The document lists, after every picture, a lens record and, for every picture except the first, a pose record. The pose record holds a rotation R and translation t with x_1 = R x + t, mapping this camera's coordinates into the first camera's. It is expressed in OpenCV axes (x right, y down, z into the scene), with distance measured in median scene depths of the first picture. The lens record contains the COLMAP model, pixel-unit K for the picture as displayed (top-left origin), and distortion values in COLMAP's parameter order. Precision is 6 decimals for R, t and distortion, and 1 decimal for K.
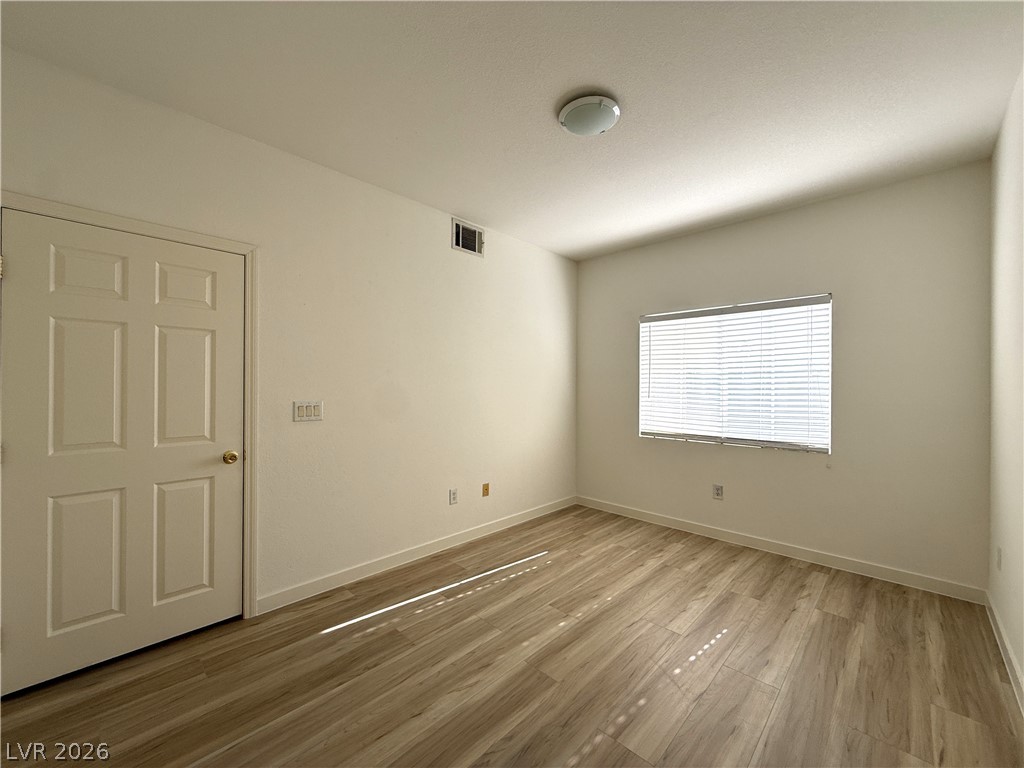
lens RADIAL K [[406.6, 0, 508.8], [0, 406.6, 383.1], [0, 0, 1]] dist [-0.002607, 0.000424]
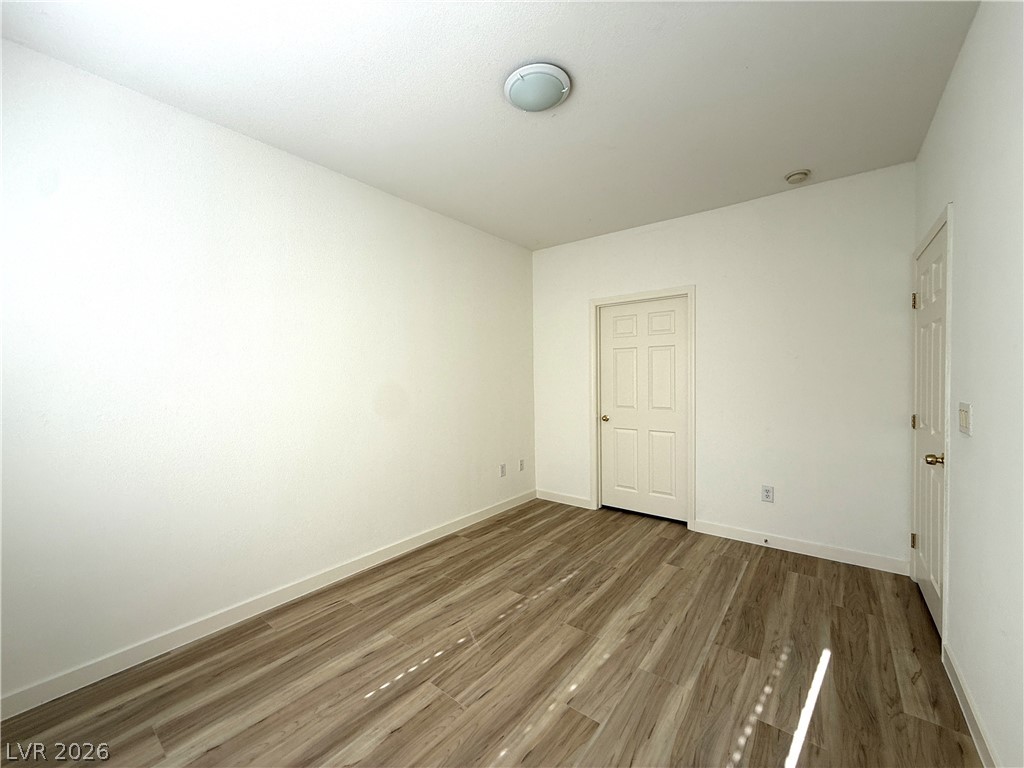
lens RADIAL K [[406.6, 0, 508.9], [0, 406.6, 381.5], [0, 0, 1]] dist [-0.002607, 0.000424]
pose [[-0.994471, 0.009352, -0.104597, 0.261348], [0.008801, 0.999945, 0.005729, -0.000101], [0.104645, 0.004777, -0.994498, 1.392932]]
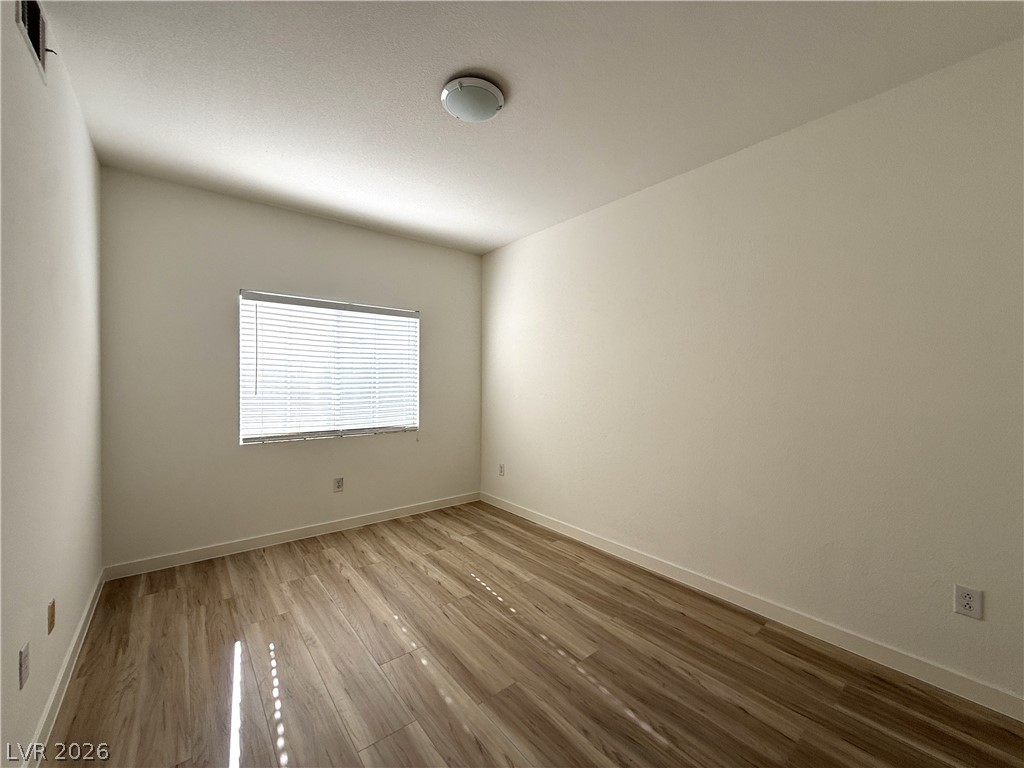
lens RADIAL K [[406.6, 0, 503.3], [0, 406.6, 382.8], [0, 0, 1]] dist [-0.002607, 0.000424]
pose [[0.120988, -0.009807, 0.992605, -0.545504], [-0.012843, 0.999852, 0.011444, -0.003507], [-0.992571, -0.014132, 0.120845, 0.585107]]
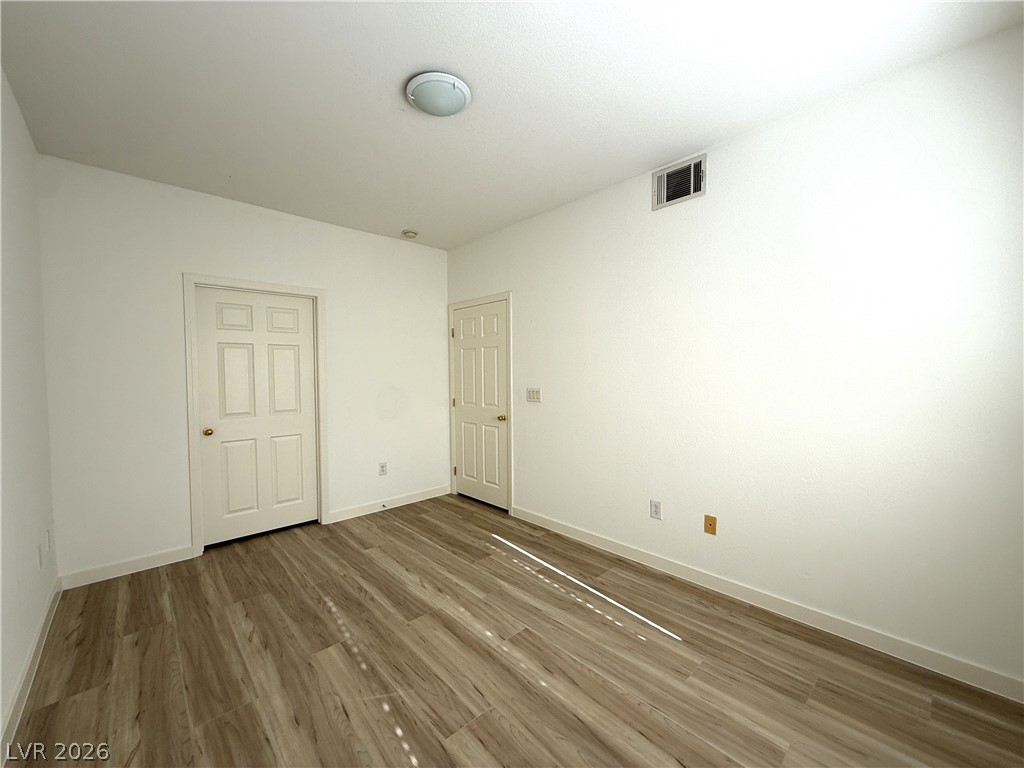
lens RADIAL K [[406.6, 0, 505.0], [0, 406.6, 382.0], [0, 0, 1]] dist [-0.002607, 0.000424]
pose [[-0.053739, 0.019312, -0.998368, 0.834063], [0.014480, 0.999723, 0.018559, -0.003689], [0.998450, -0.013459, -0.054004, 0.867578]]
